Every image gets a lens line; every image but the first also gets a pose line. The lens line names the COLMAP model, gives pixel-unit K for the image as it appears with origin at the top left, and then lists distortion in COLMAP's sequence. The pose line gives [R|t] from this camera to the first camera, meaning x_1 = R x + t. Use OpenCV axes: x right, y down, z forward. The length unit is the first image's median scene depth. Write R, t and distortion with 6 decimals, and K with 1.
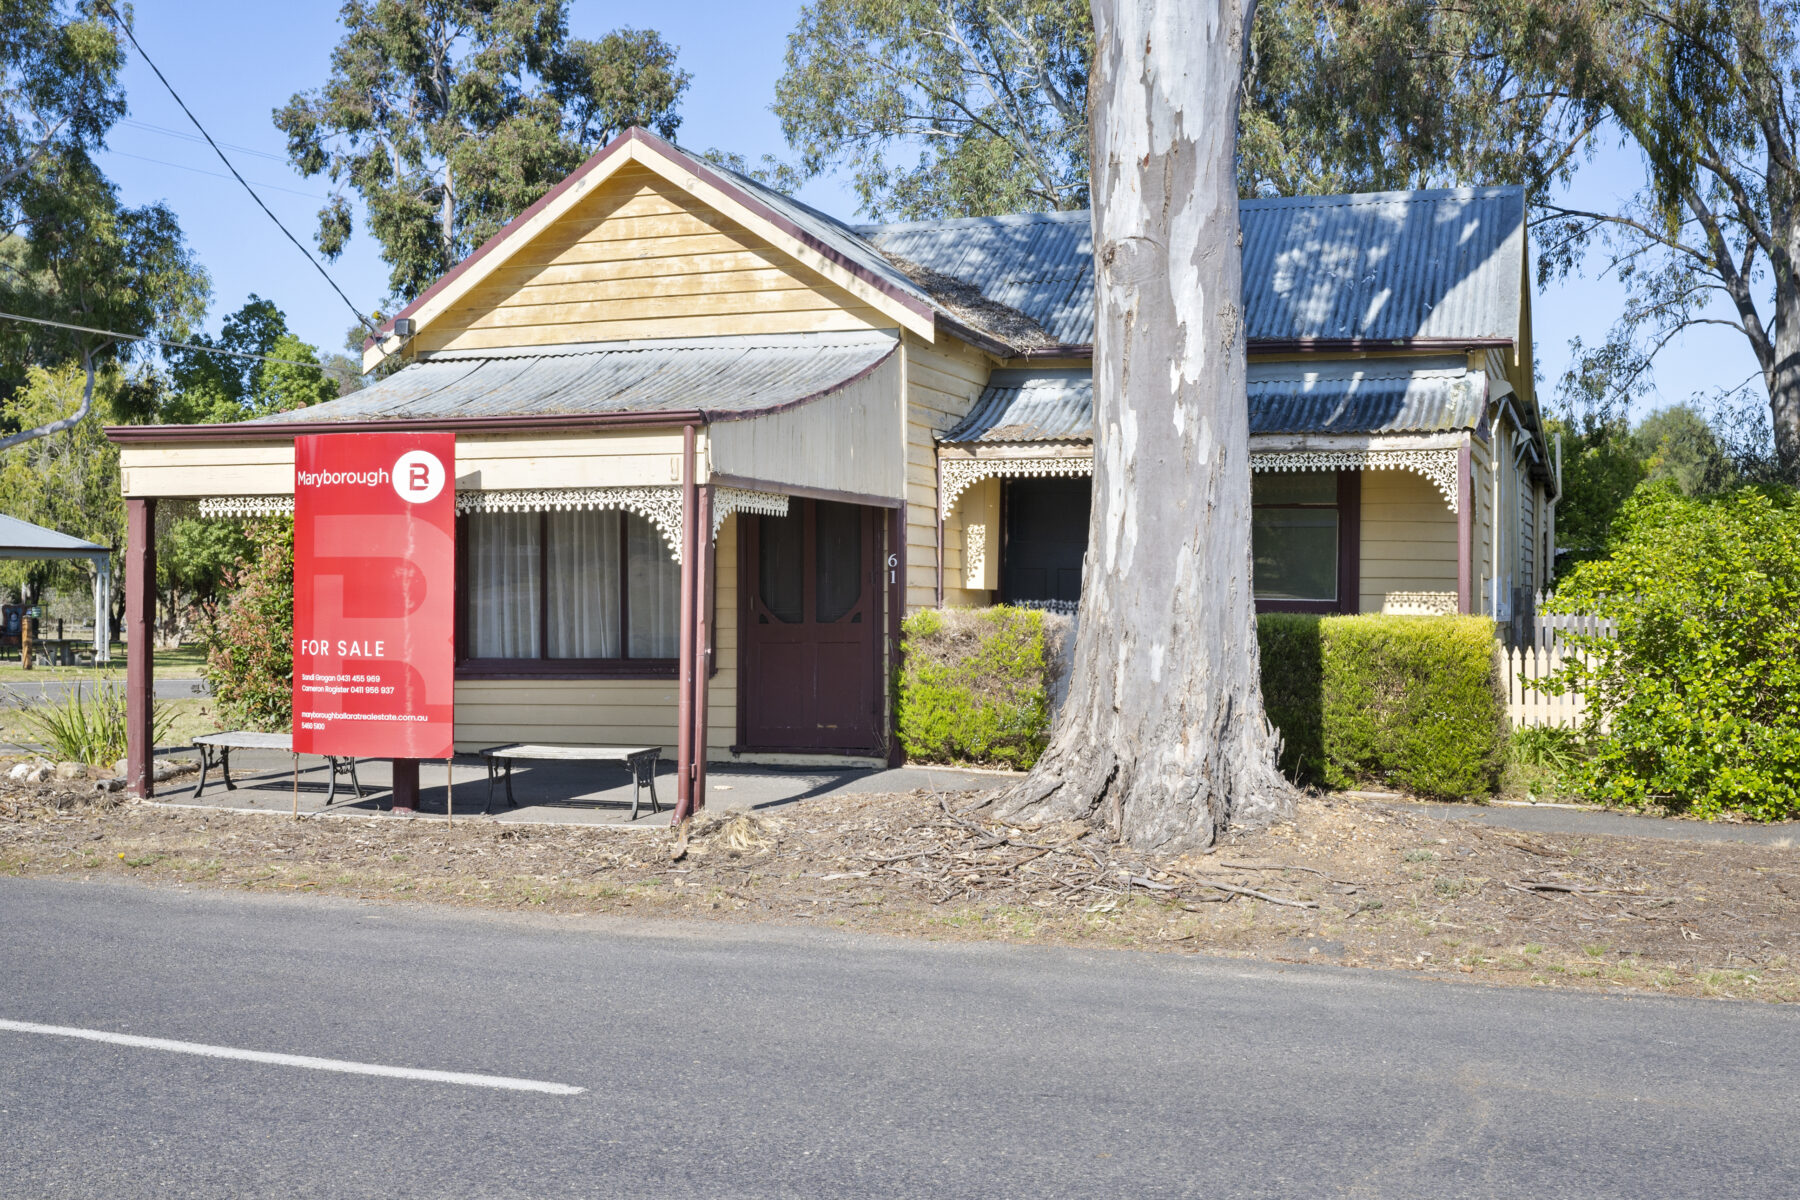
lens RADIAL K [[2028.2, 0, 890.1], [0, 2028.2, 601.0], [0, 0, 1]] dist [-0.009108, 0.000000]
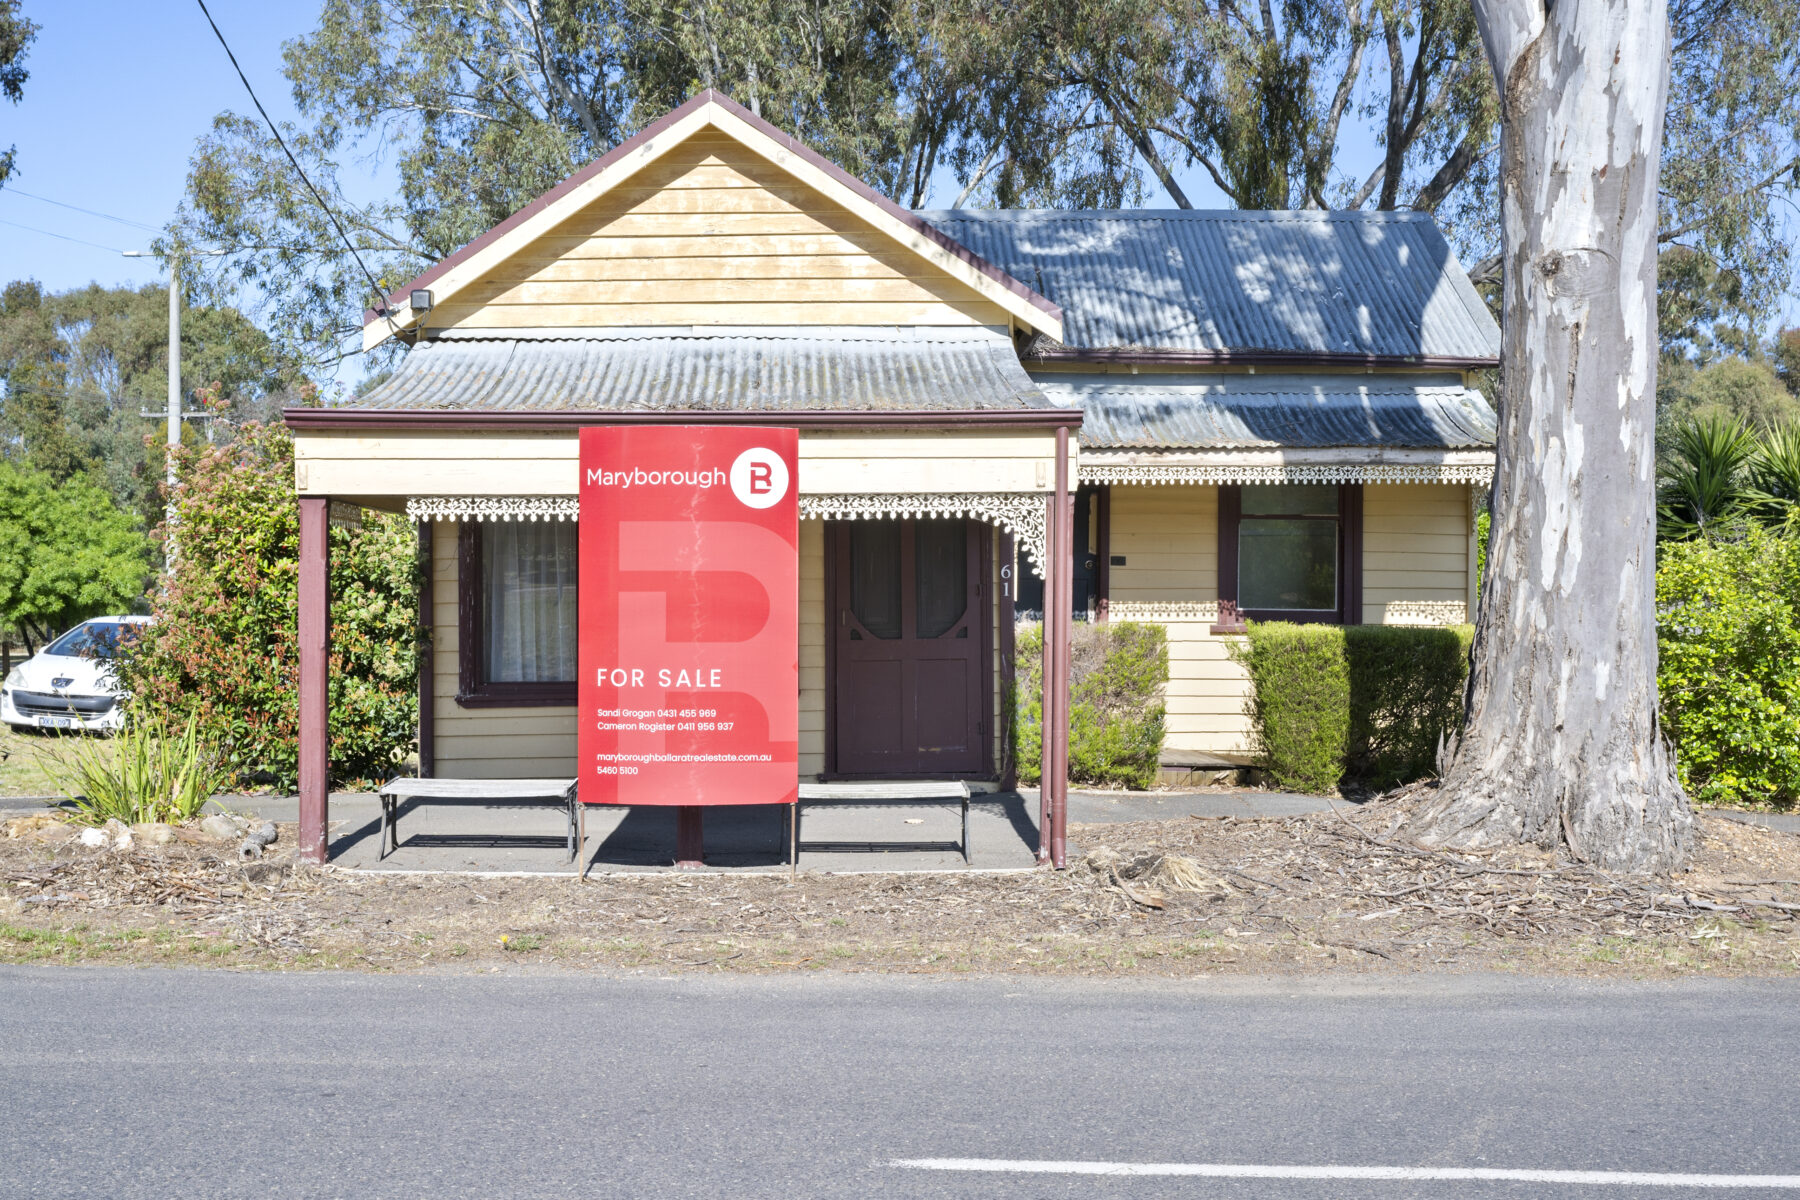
lens RADIAL K [[2028.2, 0, 900.7], [0, 2028.2, 601.1], [0, 0, 1]] dist [-0.009108, 0.000000]
pose [[0.940222, -0.004135, 0.340536, -0.431009], [0.004116, 0.999991, 0.000781, -0.008565], [-0.340537, 0.000667, 0.940231, 0.153670]]
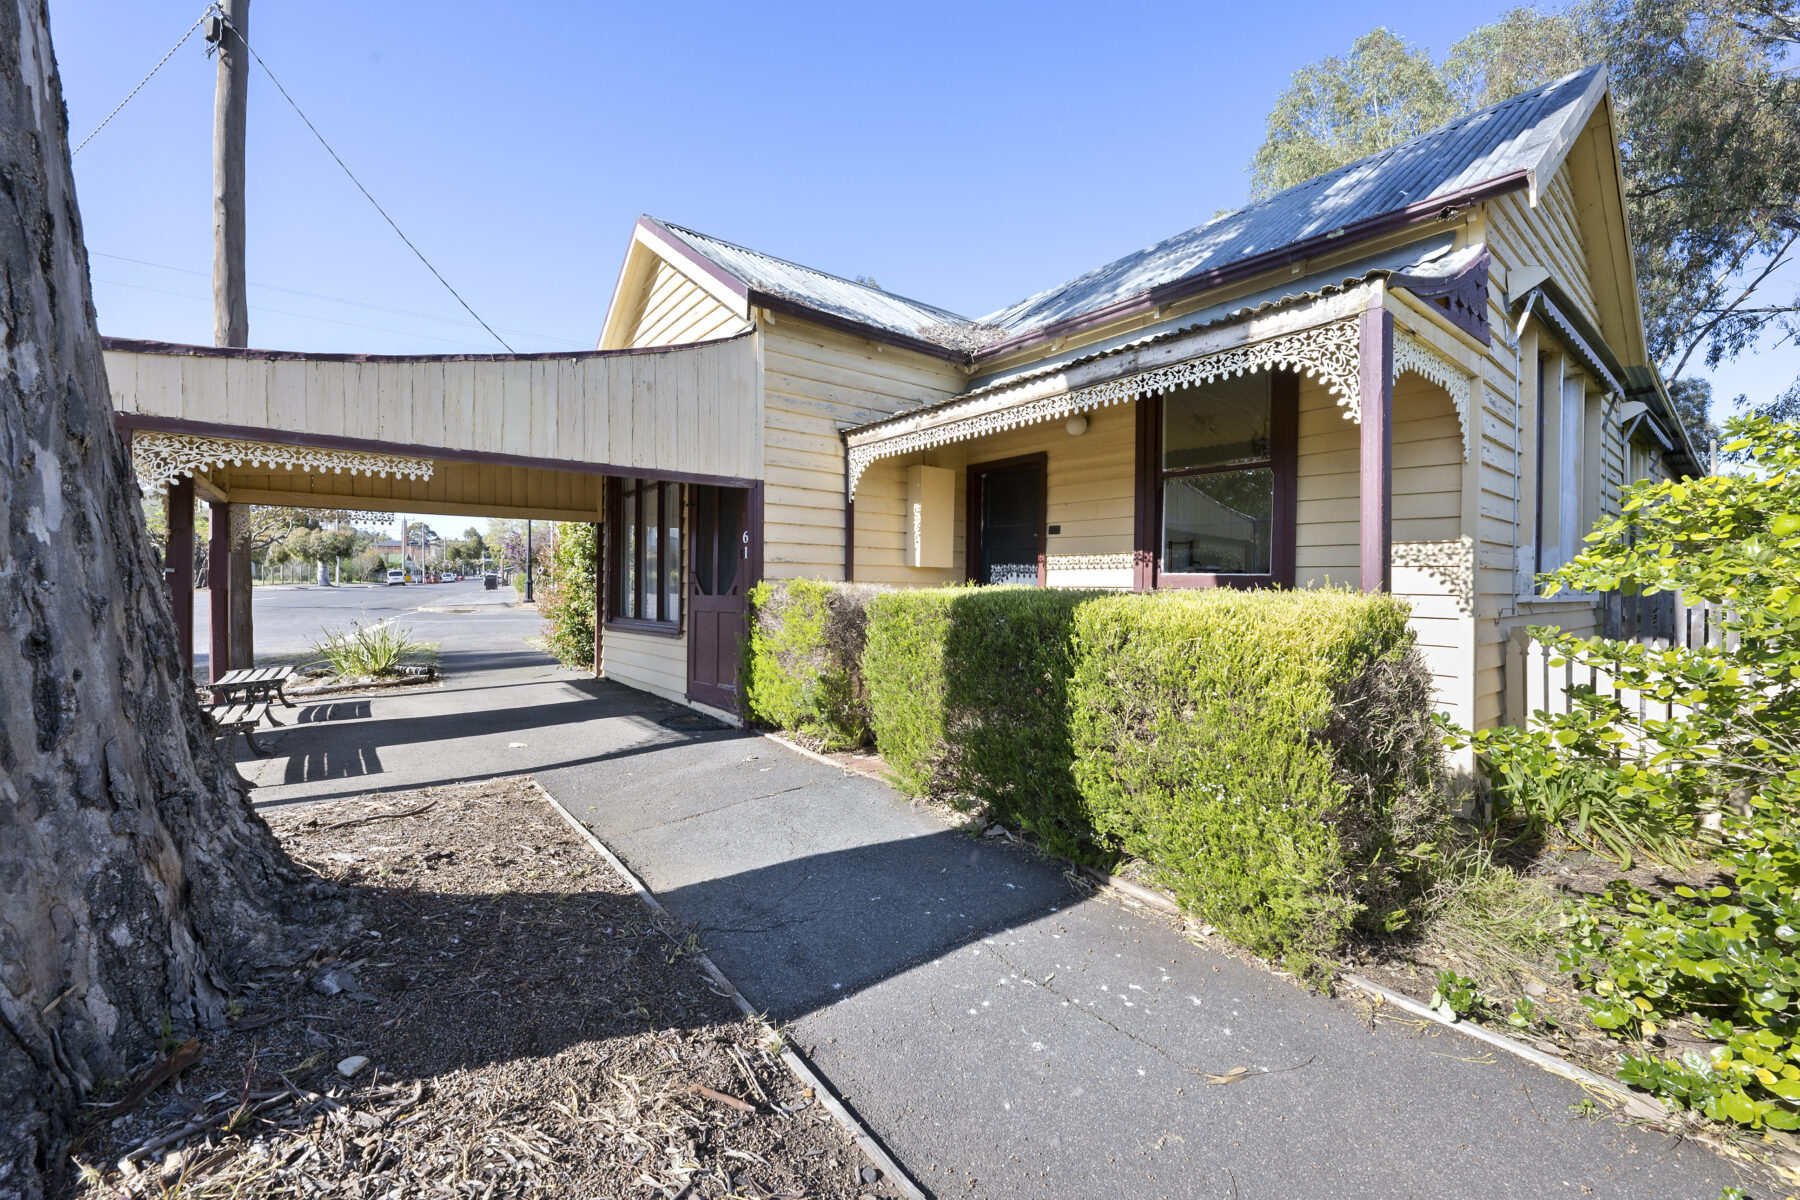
lens RADIAL K [[700.4, 0, 907.7], [0, 700.4, 590.2], [0, 0, 1]] dist [0.000486, 0.000052]
pose [[0.848696, 0.006466, -0.528841, 0.318199], [-0.002480, 0.999963, 0.008245, 0.005733], [0.528875, -0.005686, 0.848681, 0.866171]]
